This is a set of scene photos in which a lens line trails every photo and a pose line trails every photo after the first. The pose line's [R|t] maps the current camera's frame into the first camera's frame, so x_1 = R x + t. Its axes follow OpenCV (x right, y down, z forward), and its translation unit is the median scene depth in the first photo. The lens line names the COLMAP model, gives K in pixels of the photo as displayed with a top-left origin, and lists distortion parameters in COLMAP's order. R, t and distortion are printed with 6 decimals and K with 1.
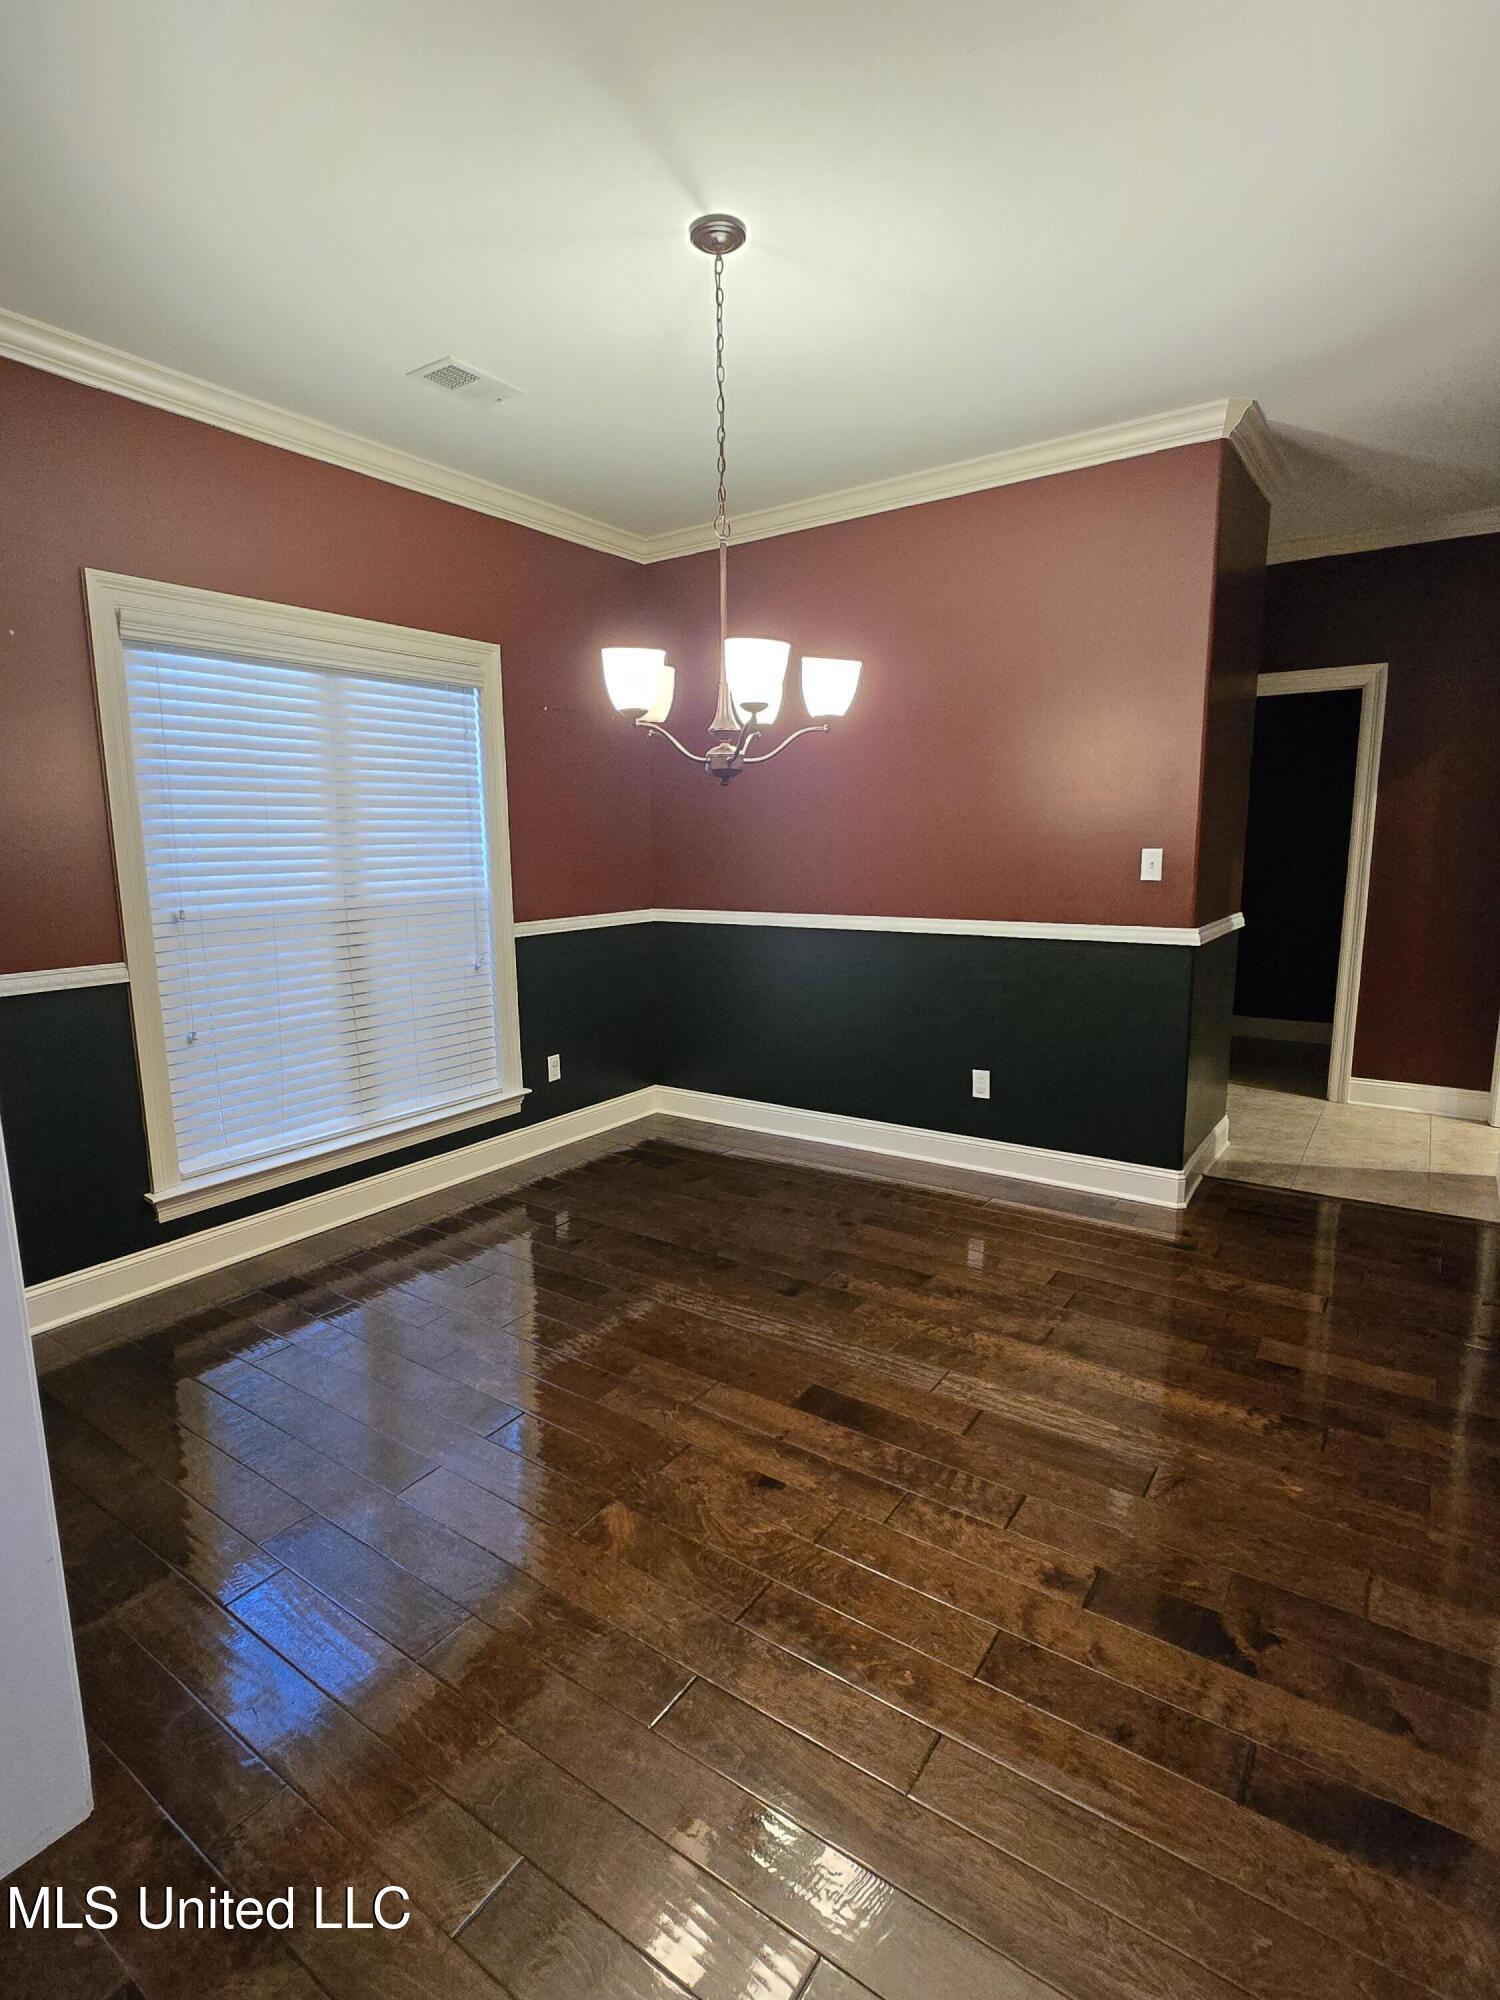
lens RADIAL K [[988.3, 0, 747.3], [0, 988.3, 987.8], [0, 0, 1]] dist [0.012653, -0.000454]
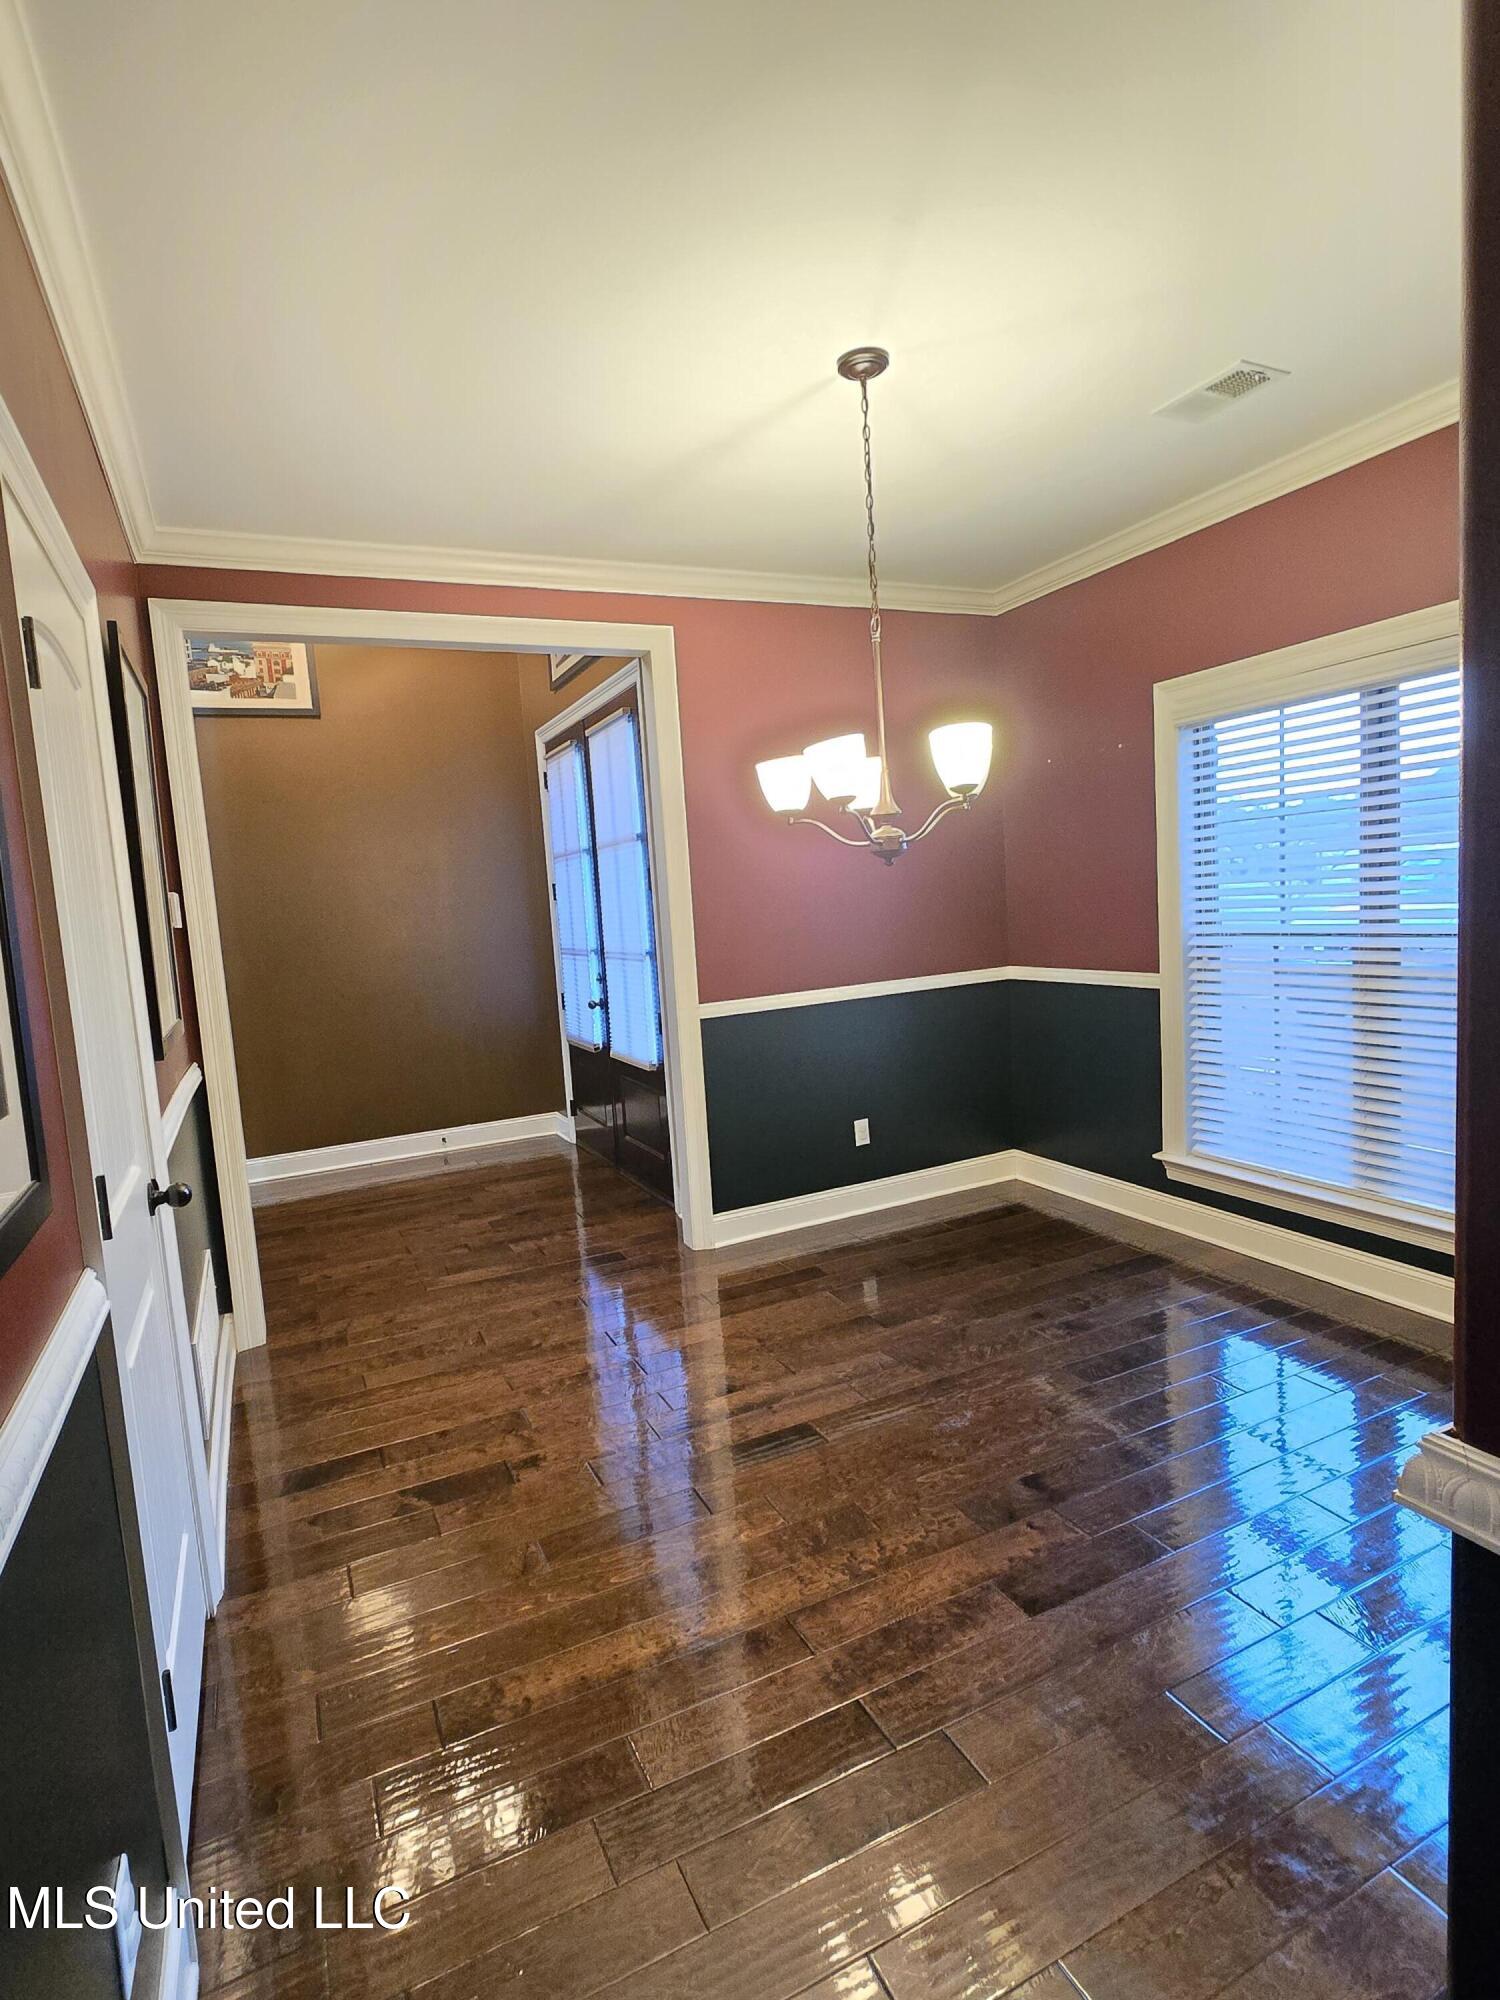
lens RADIAL K [[1015.6, 0, 717.2], [0, 1015.6, 1004.6], [0, 0, 1]] dist [-0.002376, -0.000069]
pose [[-0.511484, 0.133673, -0.848832, 0.865432], [-0.056748, 0.980415, 0.188589, -0.216178], [0.857417, 0.144630, -0.493881, 1.214861]]
